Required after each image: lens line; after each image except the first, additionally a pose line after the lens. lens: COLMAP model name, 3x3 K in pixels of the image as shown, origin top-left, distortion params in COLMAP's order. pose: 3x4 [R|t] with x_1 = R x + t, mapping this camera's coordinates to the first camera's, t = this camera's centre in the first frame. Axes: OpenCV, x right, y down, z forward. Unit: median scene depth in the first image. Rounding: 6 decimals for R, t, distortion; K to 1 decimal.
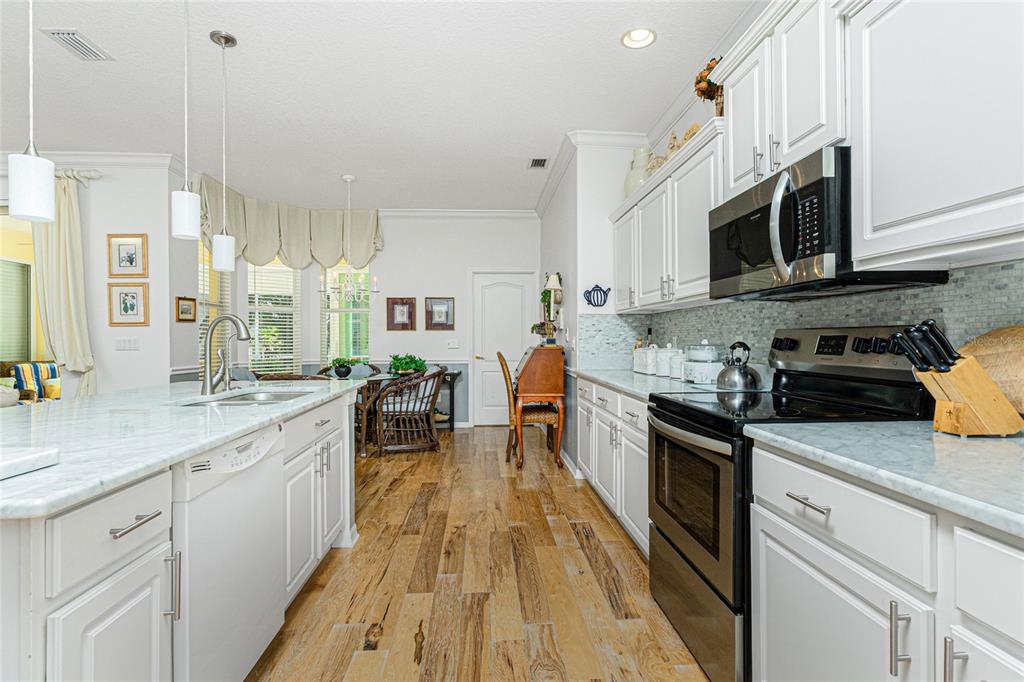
lens RADIAL K [[508.3, 0, 516.8], [0, 508.3, 327.2], [0, 0, 1]] dist [0.000310, 0.000109]
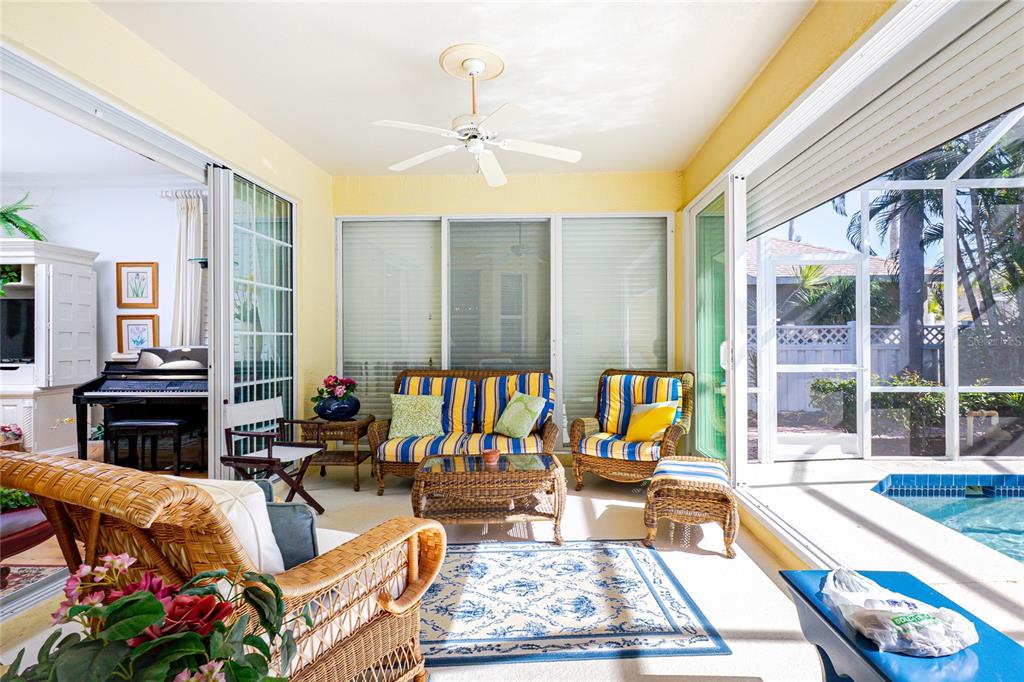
lens RADIAL K [[489.7, 0, 510.8], [0, 489.7, 347.5], [0, 0, 1]] dist [0.002001, 0.000228]
pose [[-0.143586, 0.026758, -0.989276, -0.530717], [0.021135, 0.999489, 0.023967, 0.032487], [0.989412, -0.017467, -0.144078, 1.415596]]
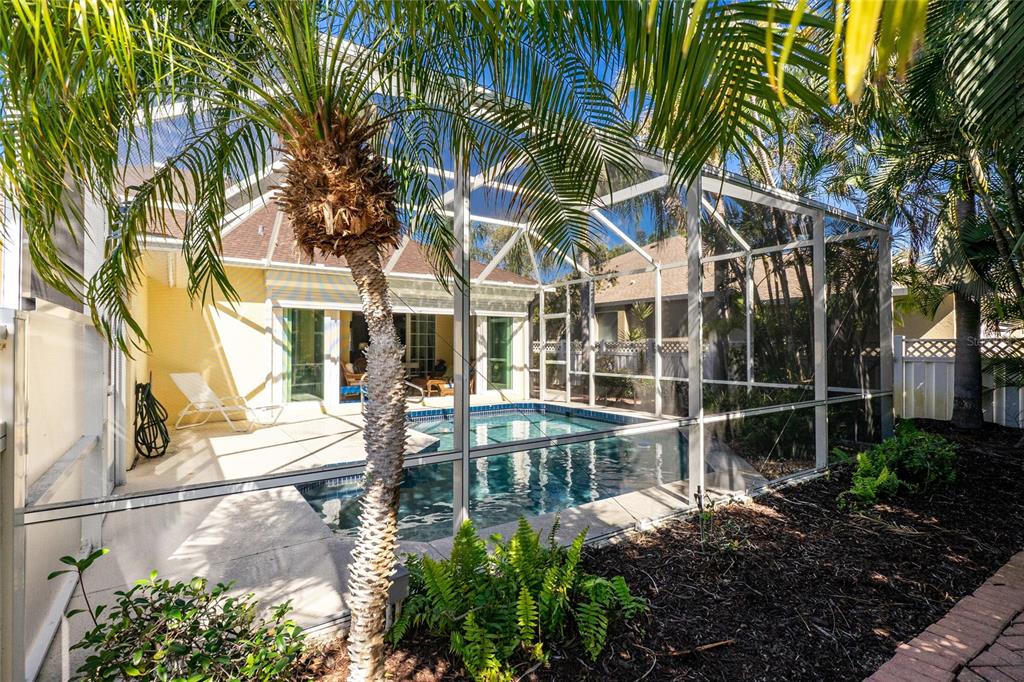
lens RADIAL K [[479.7, 0, 506.3], [0, 479.7, 339.2], [0, 0, 1]] dist [0.002322, -0.000076]
pose [[-0.859479, -0.004886, -0.511148, -0.247938], [0.014165, 0.999343, -0.033371, 0.069840], [0.510975, -0.035922, -0.858845, 3.622322]]
